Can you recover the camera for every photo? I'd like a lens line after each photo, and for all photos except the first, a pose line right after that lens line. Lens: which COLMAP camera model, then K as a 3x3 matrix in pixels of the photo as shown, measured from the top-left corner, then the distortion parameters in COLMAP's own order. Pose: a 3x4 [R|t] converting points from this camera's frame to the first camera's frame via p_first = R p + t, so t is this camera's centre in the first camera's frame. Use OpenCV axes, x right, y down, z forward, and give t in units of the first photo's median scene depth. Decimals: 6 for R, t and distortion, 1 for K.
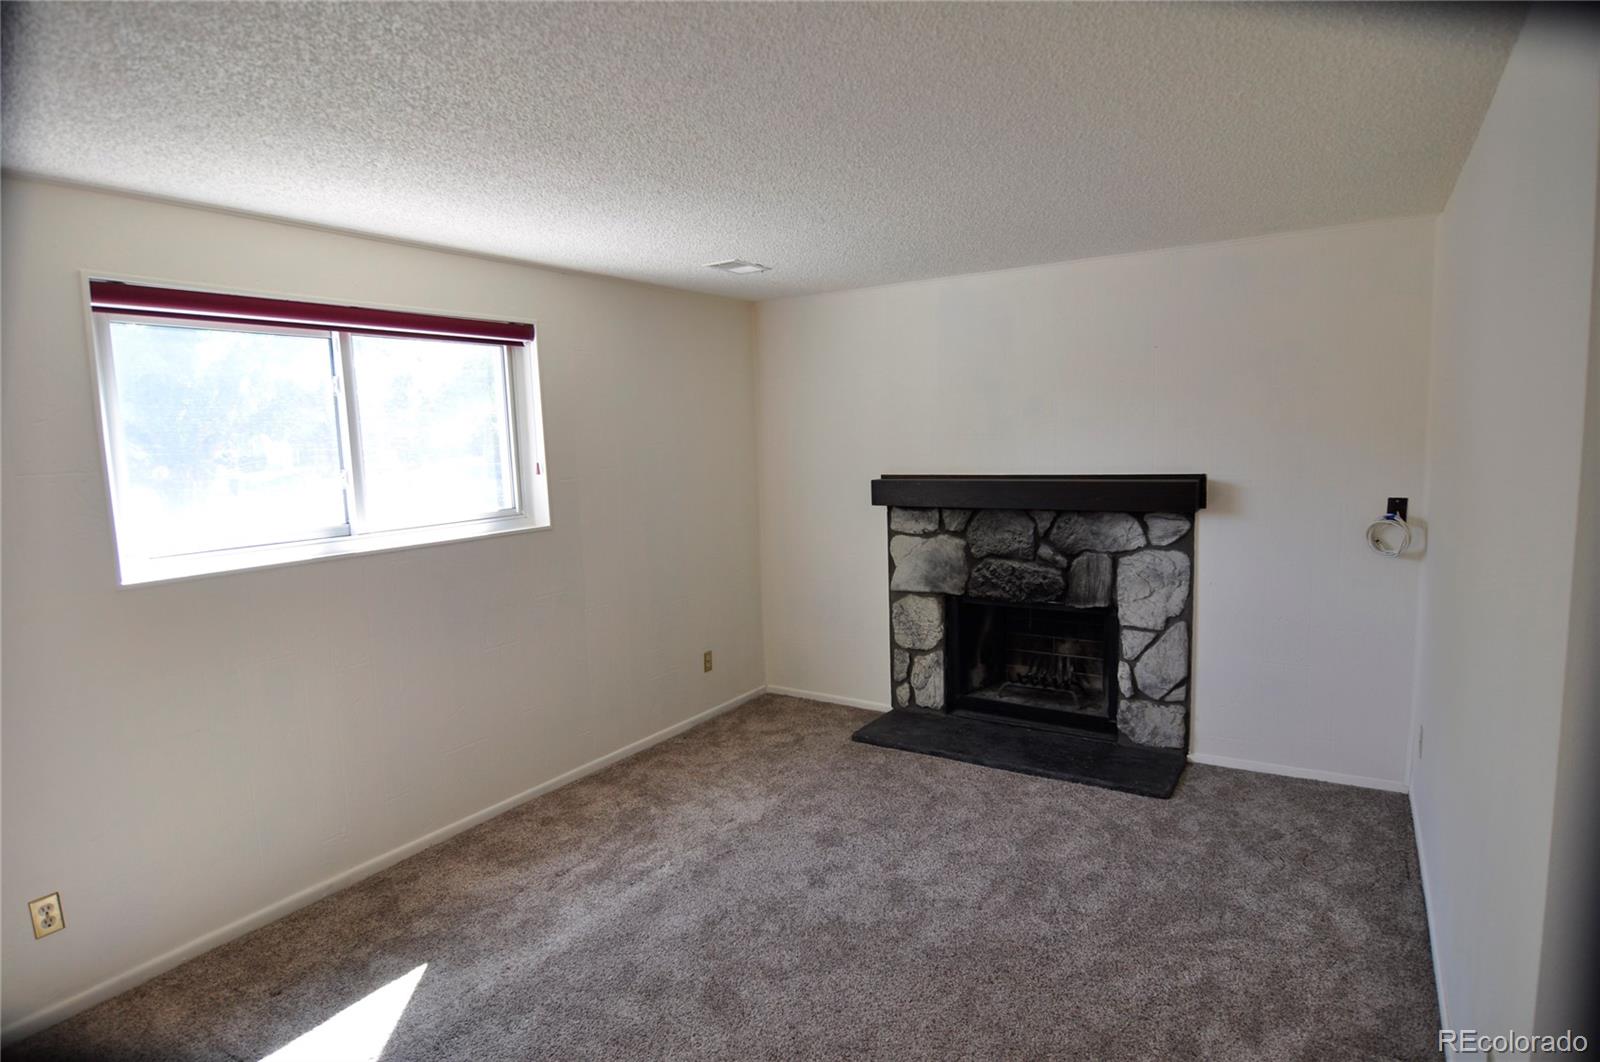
lens RADIAL K [[854.4, 0, 798.1], [0, 854.4, 536.8], [0, 0, 1]] dist [-0.005100, -0.013222]
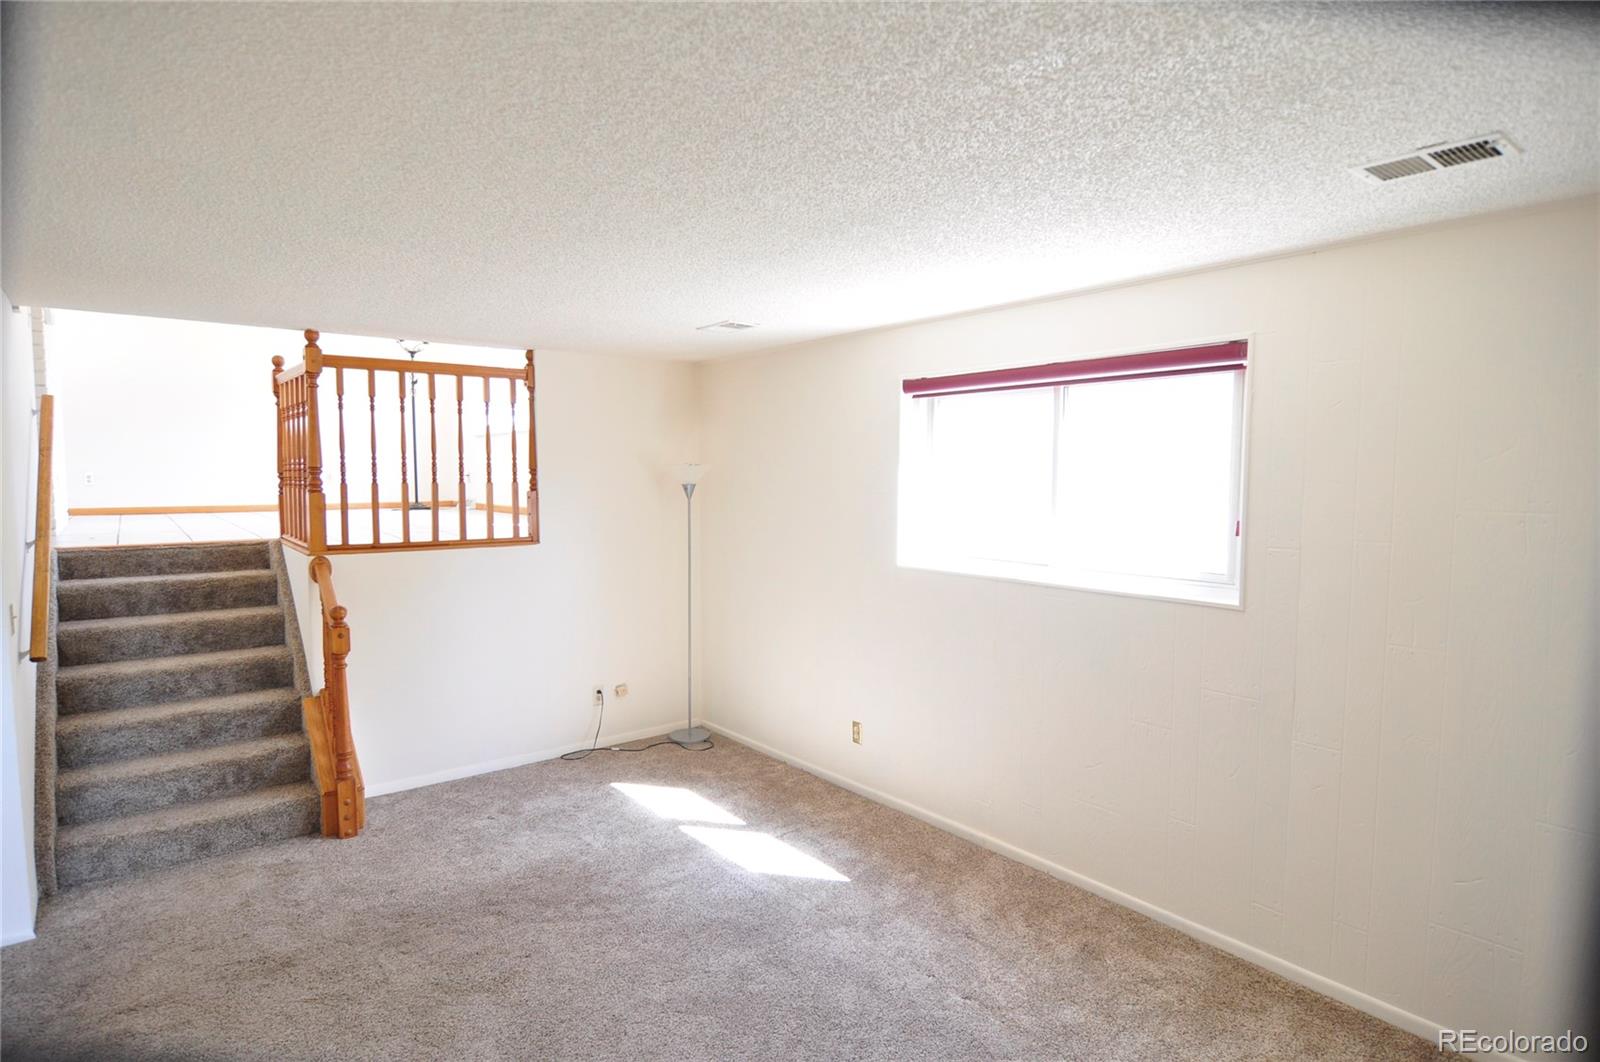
lens RADIAL K [[854.4, 0, 798.1], [0, 854.4, 536.8], [0, 0, 1]] dist [-0.005100, -0.013222]
pose [[-0.327302, 0.081526, -0.941396, 0.739710], [-0.121344, 0.984396, 0.127438, -0.162654], [0.937096, 0.155943, -0.312302, 1.188127]]
